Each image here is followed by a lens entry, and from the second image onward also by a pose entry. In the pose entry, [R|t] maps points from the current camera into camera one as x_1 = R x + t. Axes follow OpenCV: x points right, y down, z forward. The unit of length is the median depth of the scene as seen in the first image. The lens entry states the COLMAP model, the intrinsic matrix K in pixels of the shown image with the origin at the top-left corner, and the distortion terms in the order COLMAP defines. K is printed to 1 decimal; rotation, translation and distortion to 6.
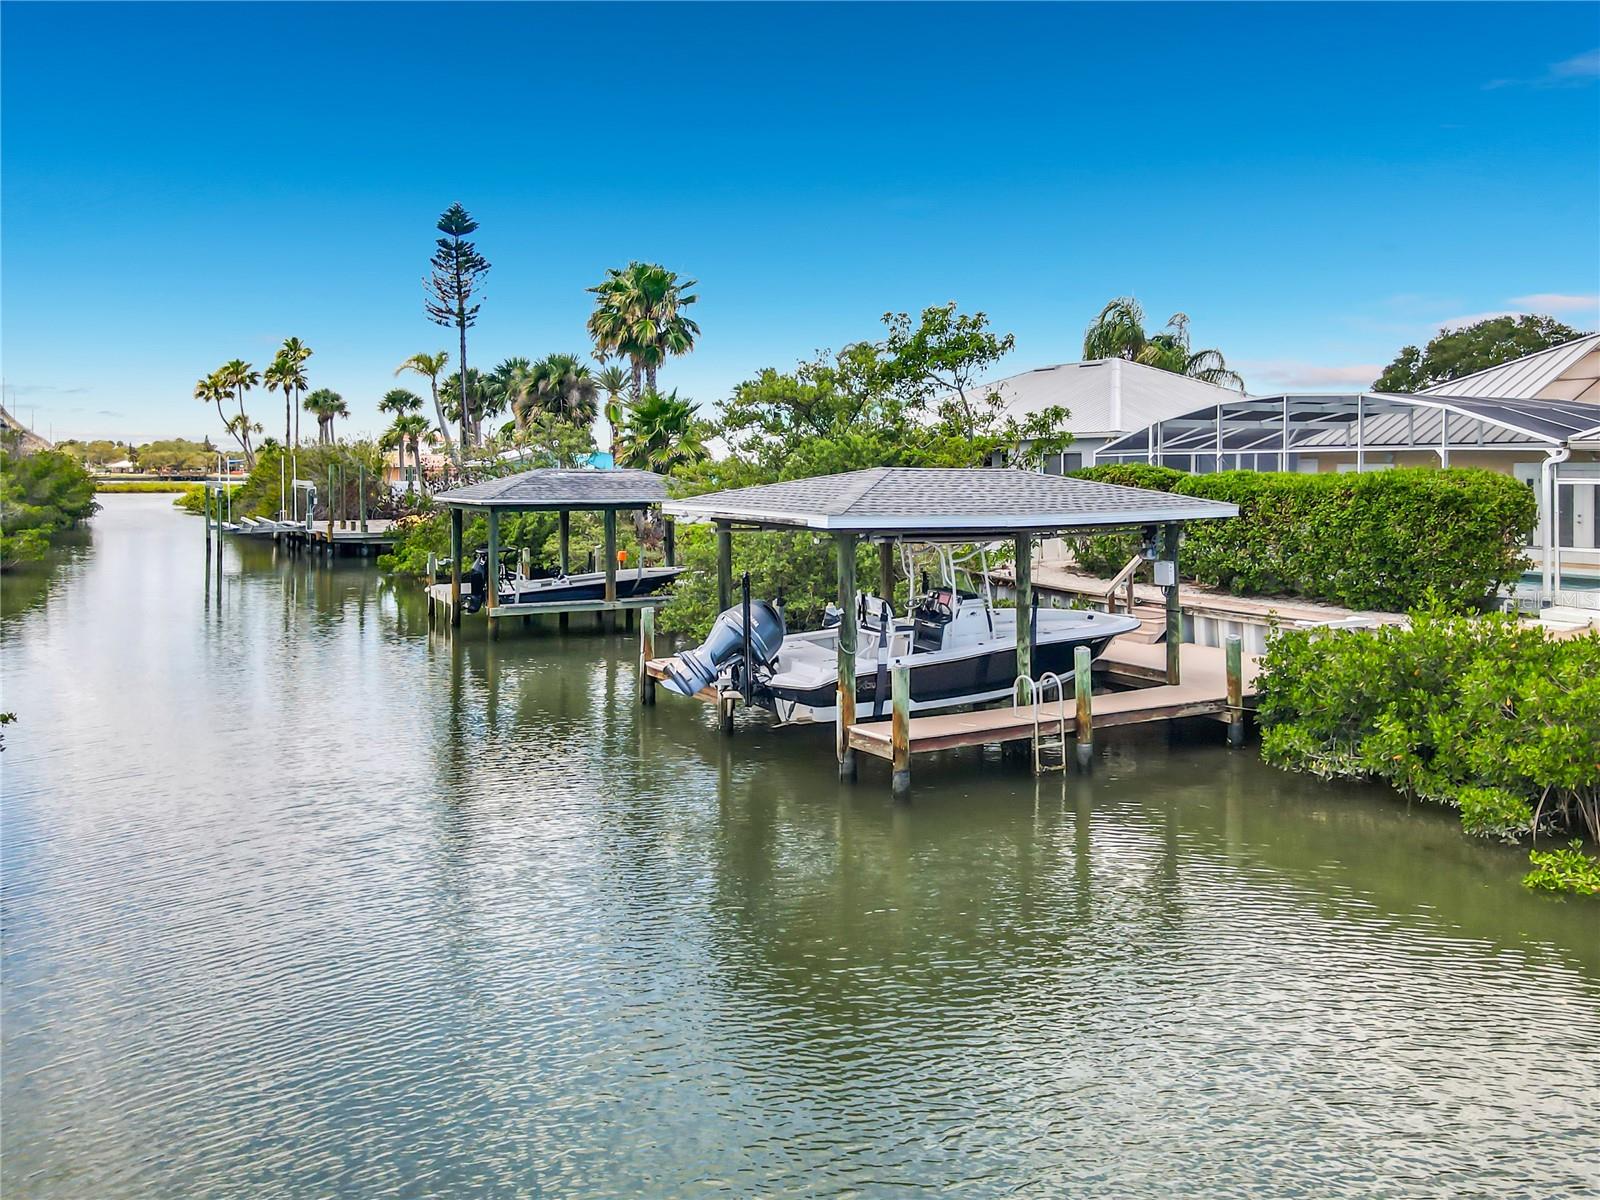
lens RADIAL K [[1390.1, 0, 795.0], [0, 1390.1, 517.8], [0, 0, 1]] dist [-0.005755, 0.130812]
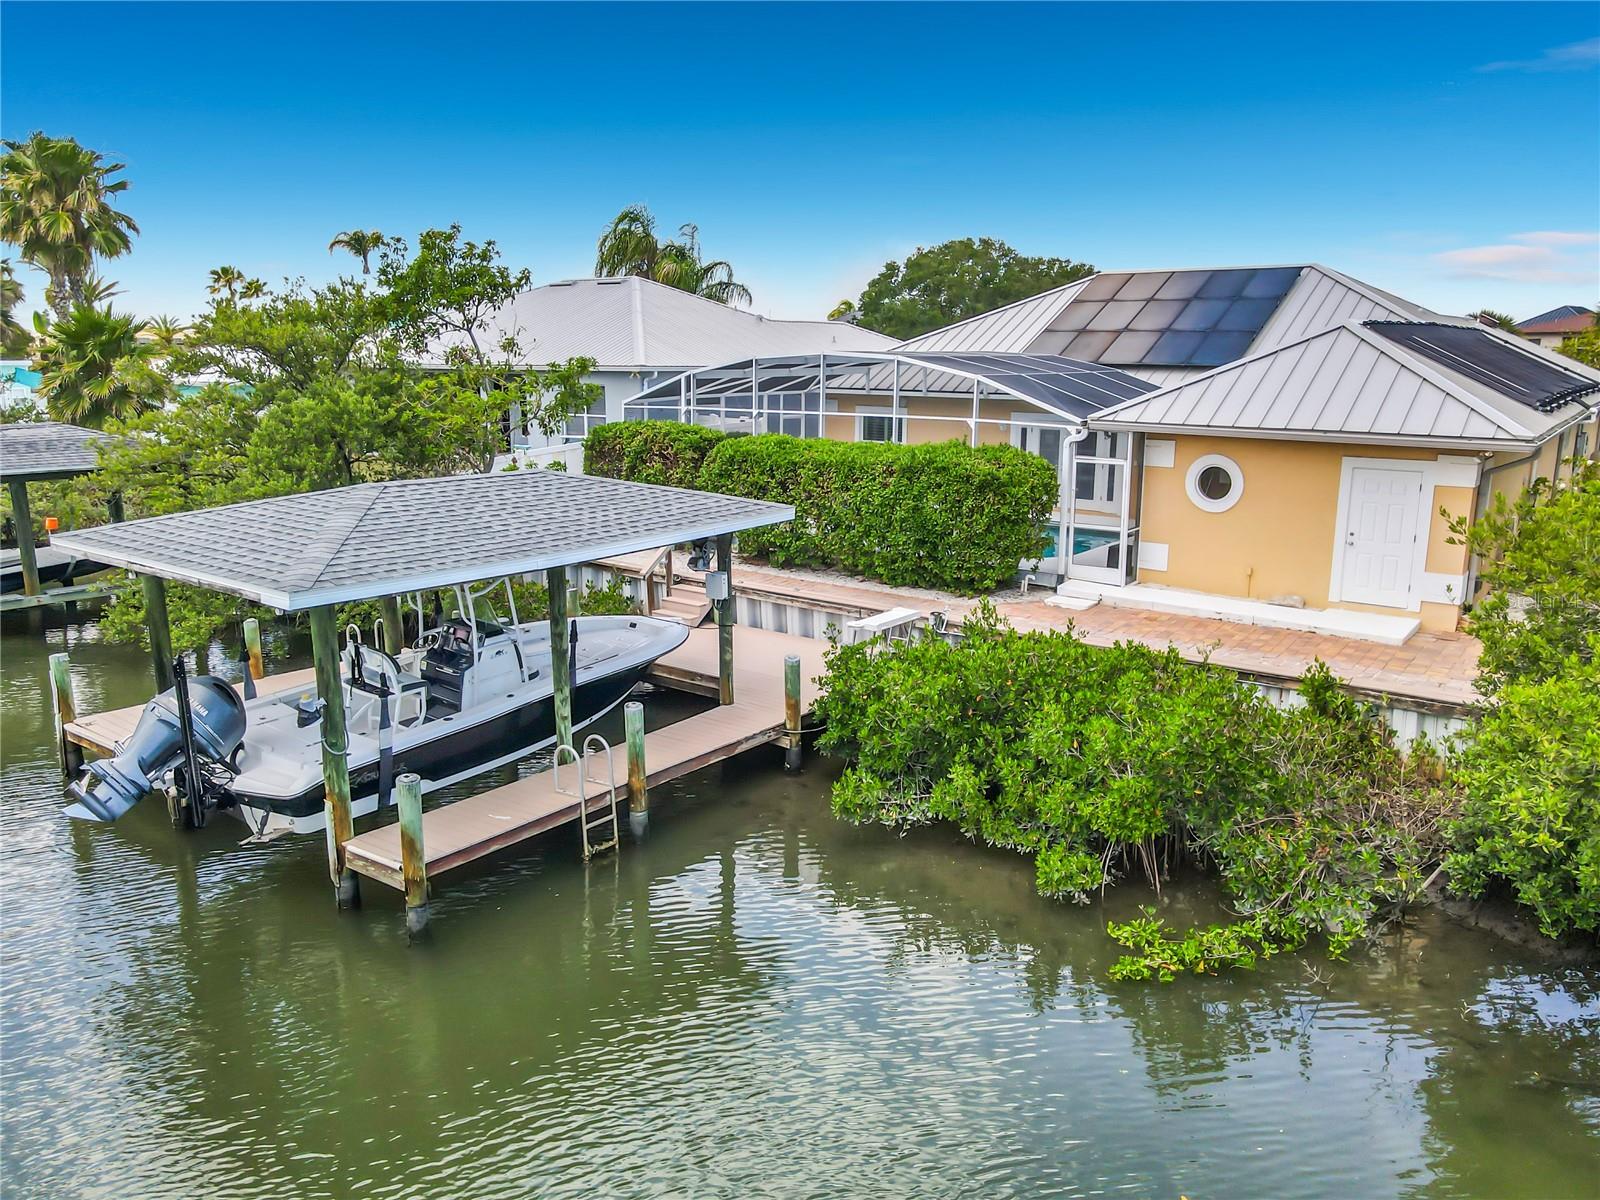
lens RADIAL K [[1183.8, 0, 803.1], [0, 1183.8, 603.9], [0, 0, 1]] dist [-0.015129, 0.065557]
pose [[0.928223, -0.071363, 0.365116, 0.037339], [-0.003923, 0.979497, 0.201421, -0.095776], [-0.372004, -0.188396, 0.908911, 0.272101]]
